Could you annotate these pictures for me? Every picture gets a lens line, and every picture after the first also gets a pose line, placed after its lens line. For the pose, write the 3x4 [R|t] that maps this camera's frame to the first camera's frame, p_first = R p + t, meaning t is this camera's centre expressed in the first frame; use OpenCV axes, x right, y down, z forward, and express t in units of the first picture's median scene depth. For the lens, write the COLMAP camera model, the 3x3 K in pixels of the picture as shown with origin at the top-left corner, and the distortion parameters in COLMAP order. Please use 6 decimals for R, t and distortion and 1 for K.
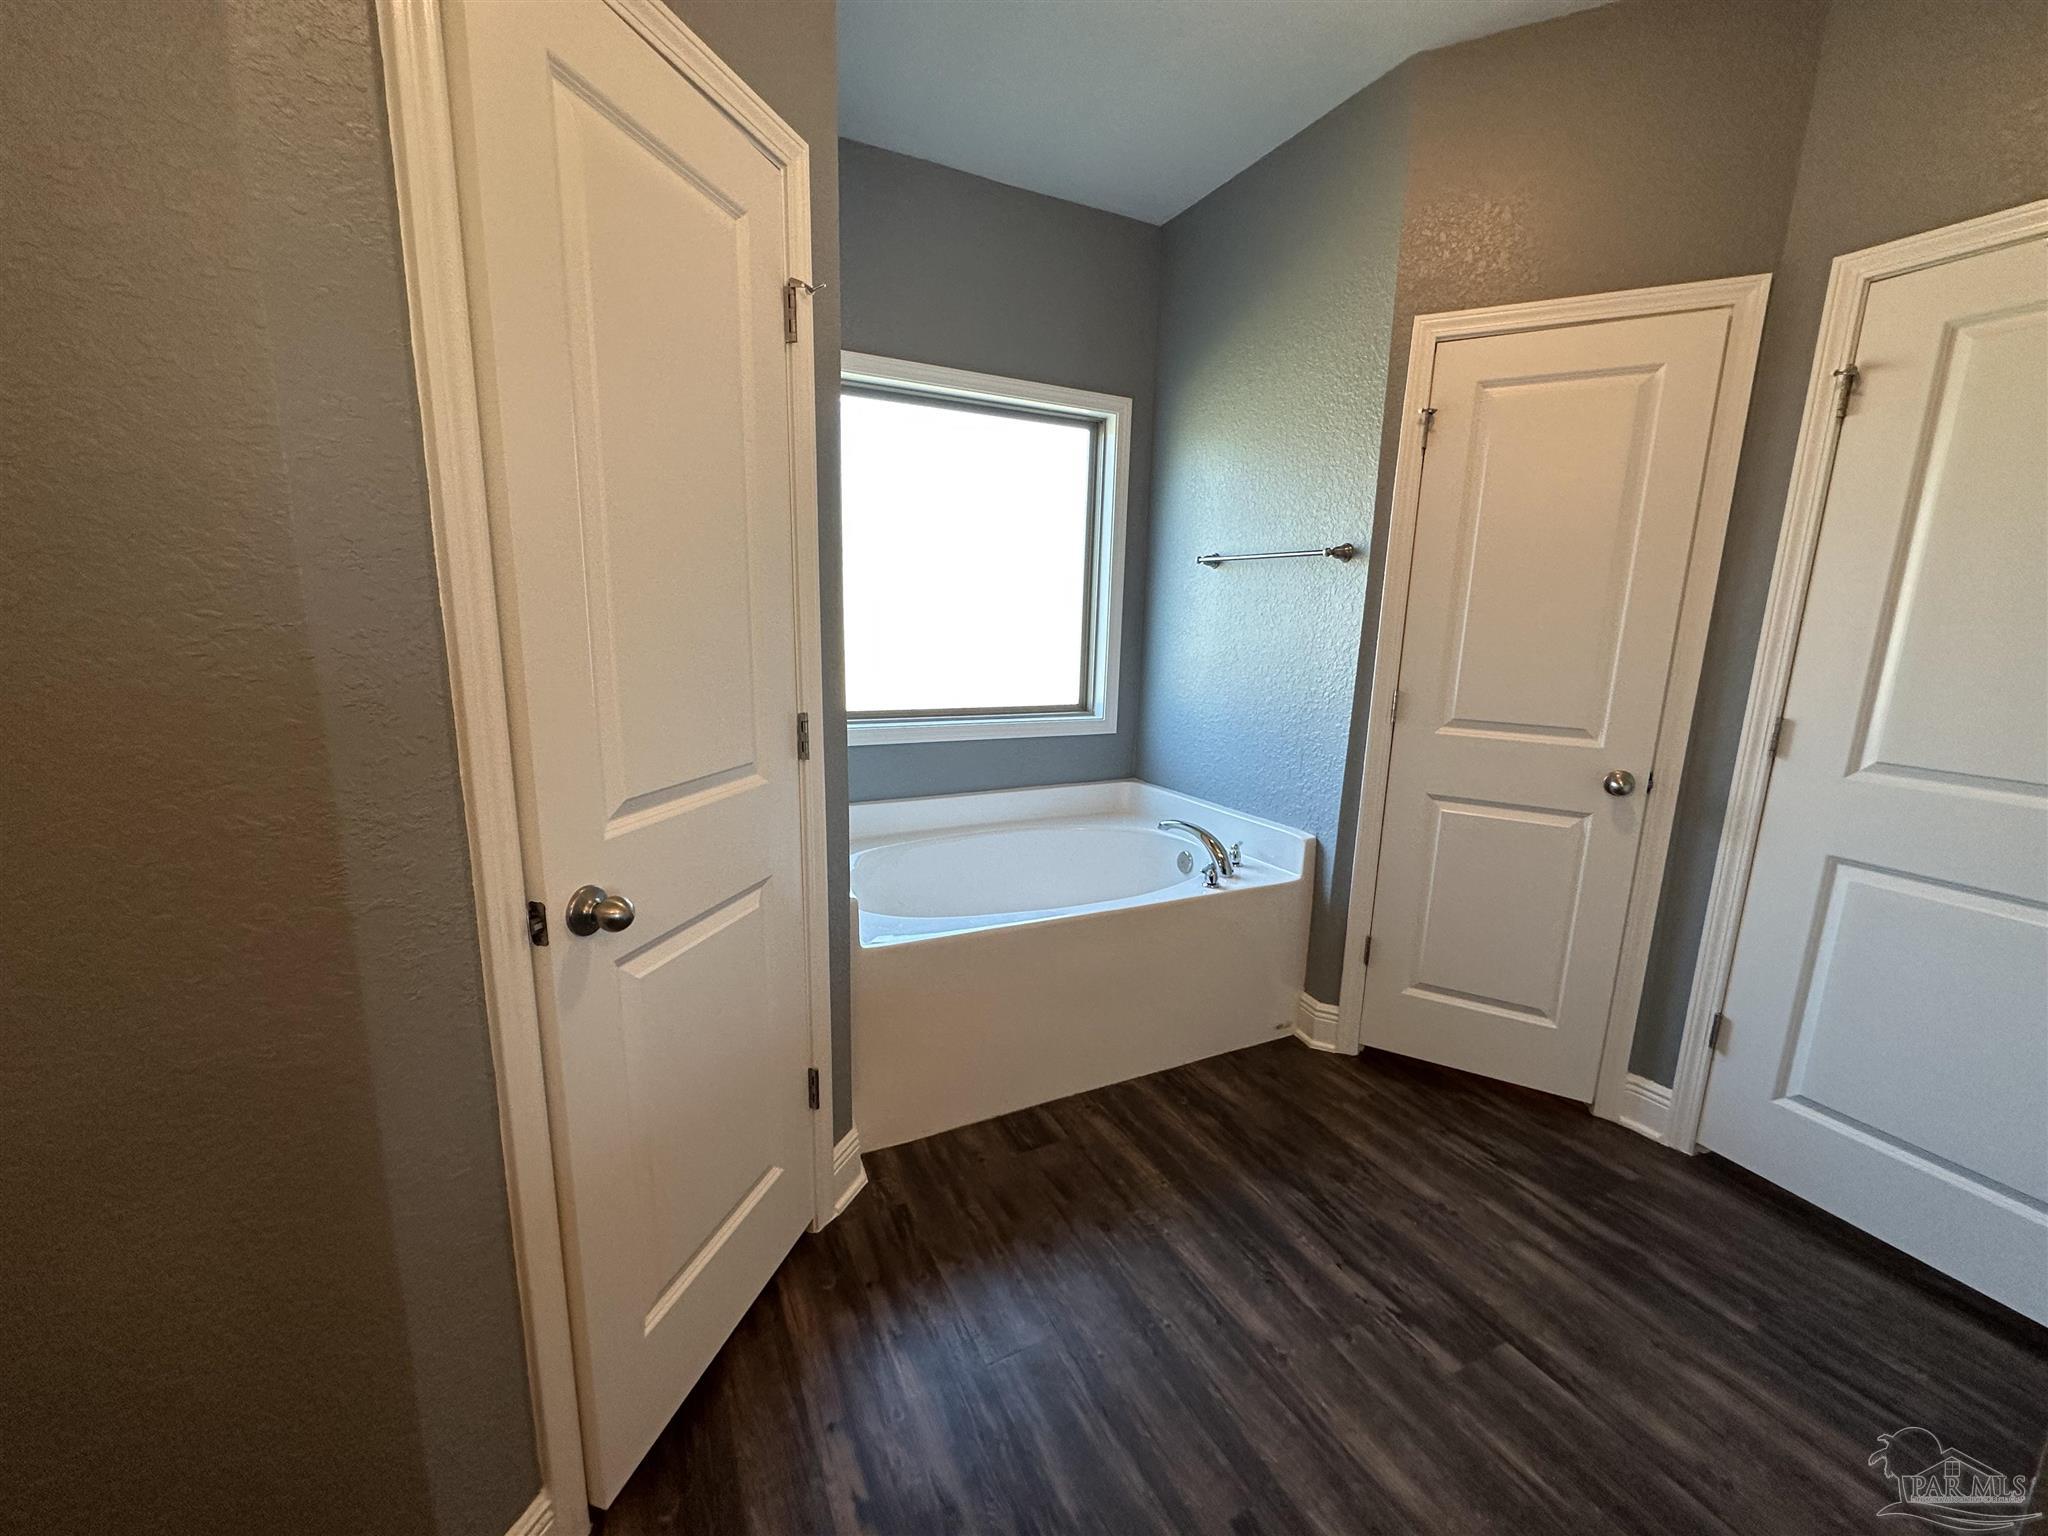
lens RADIAL K [[813.7, 0, 1030.3], [0, 813.7, 766.0], [0, 0, 1]] dist [0.000177, -0.000035]
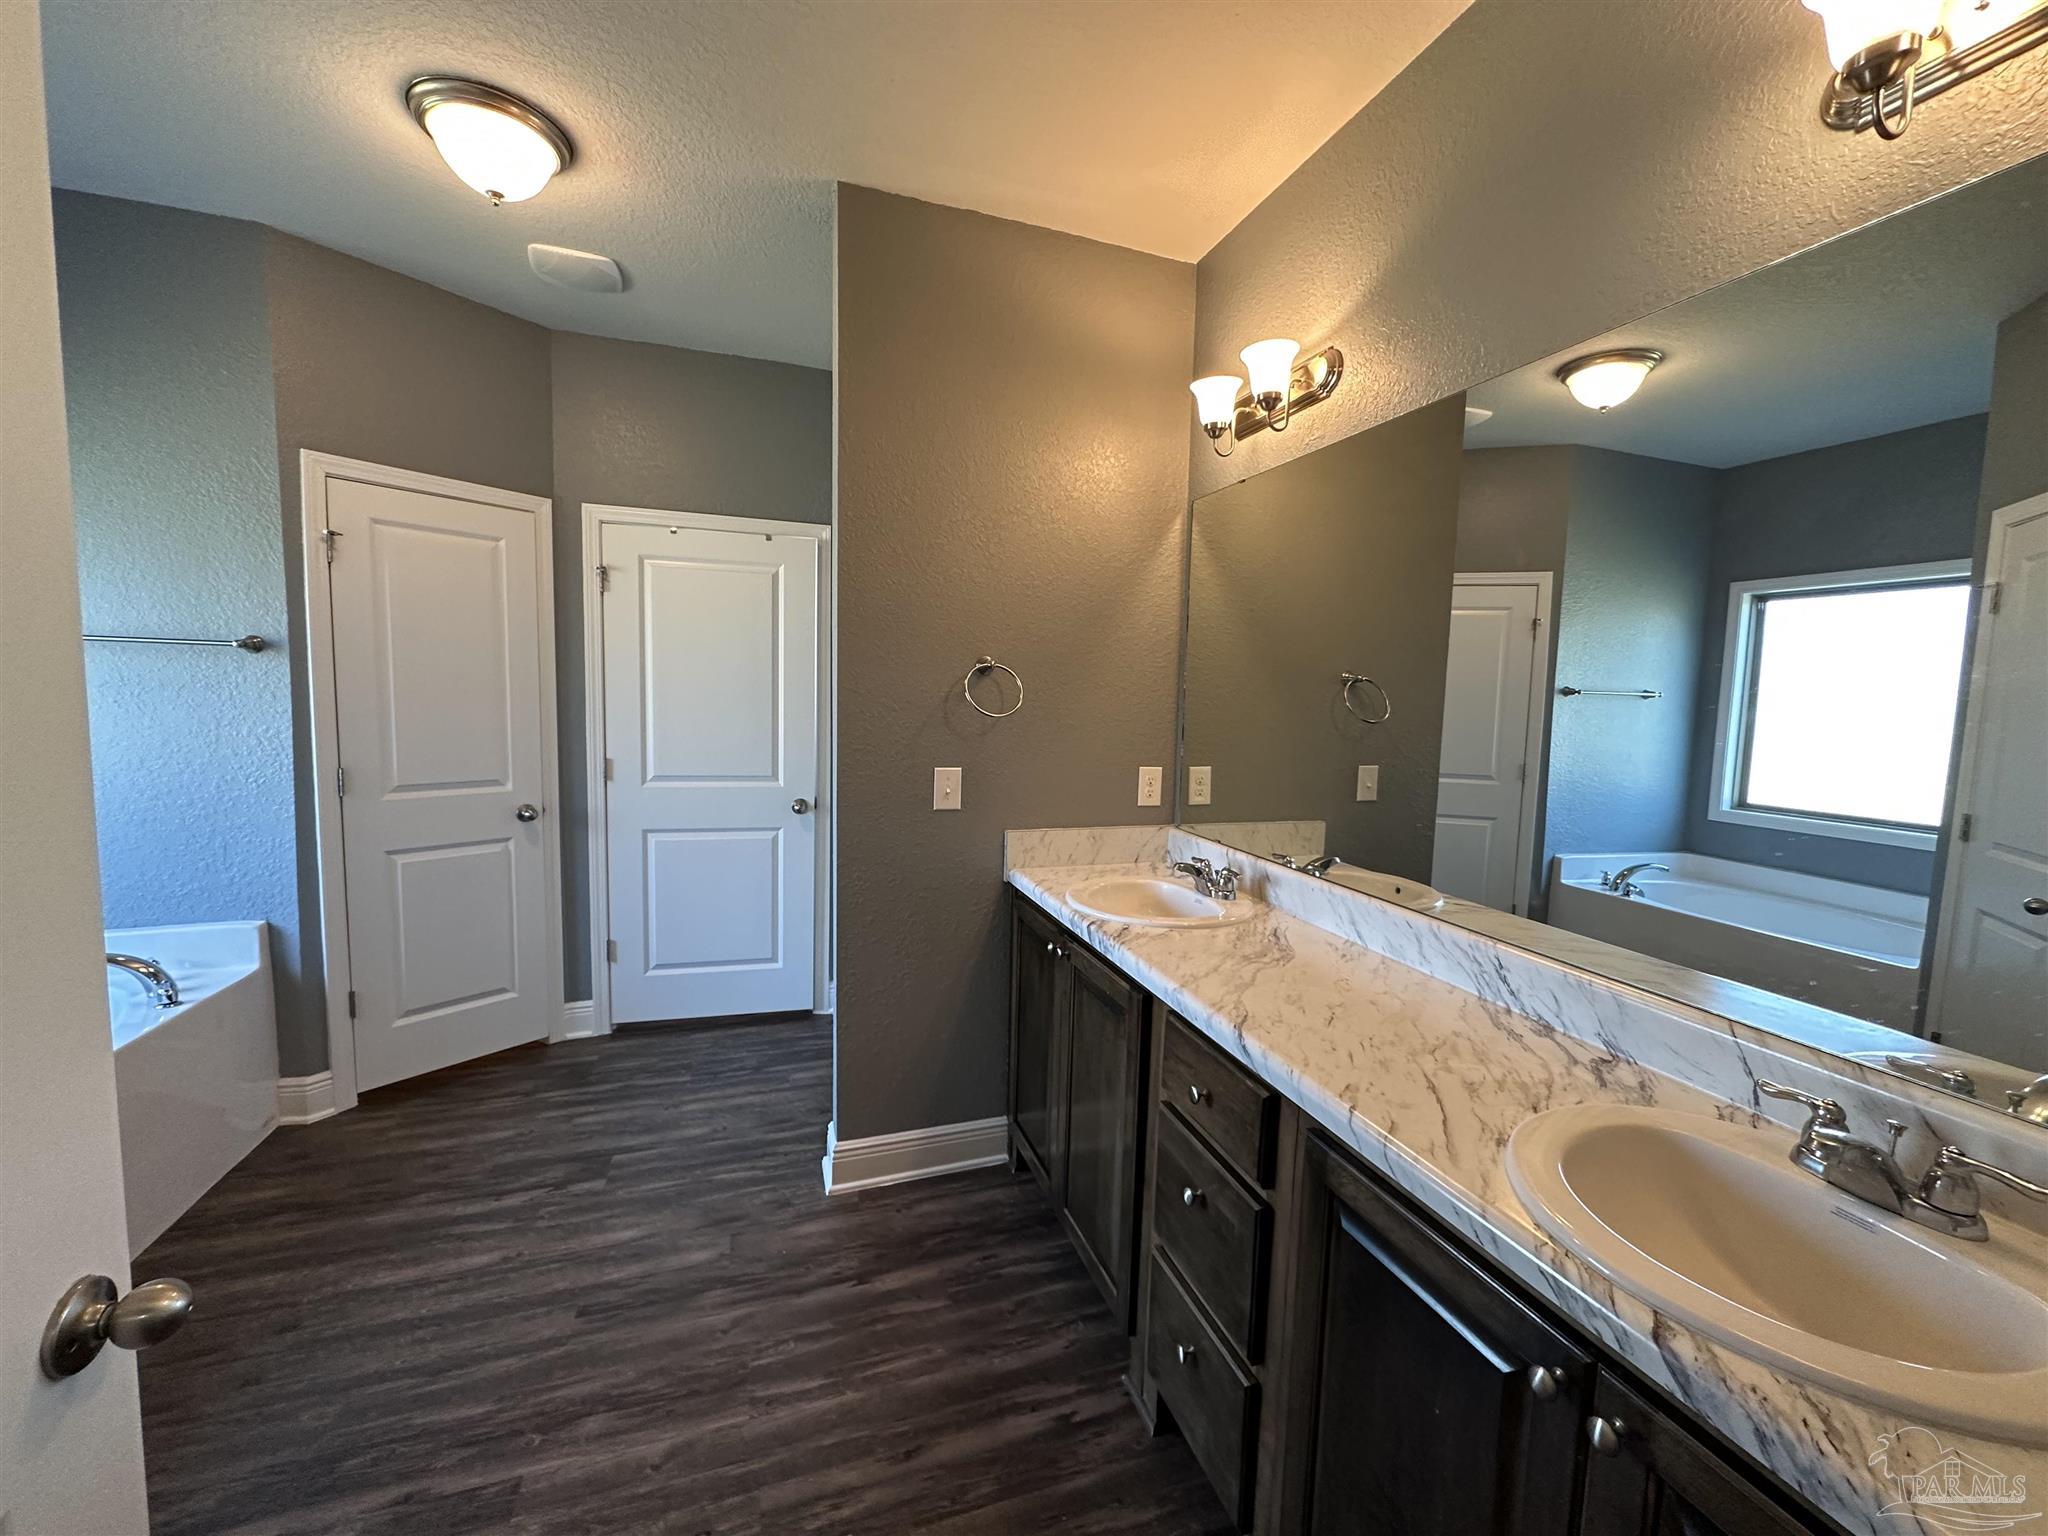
lens RADIAL K [[813.7, 0, 1022.3], [0, 813.7, 765.5], [0, 0, 1]] dist [0.000177, -0.000035]
pose [[0.138980, -0.110553, 0.984105, -0.608042], [0.163475, 0.982677, 0.087306, -0.046377], [-0.976709, 0.148743, 0.154646, -0.119358]]
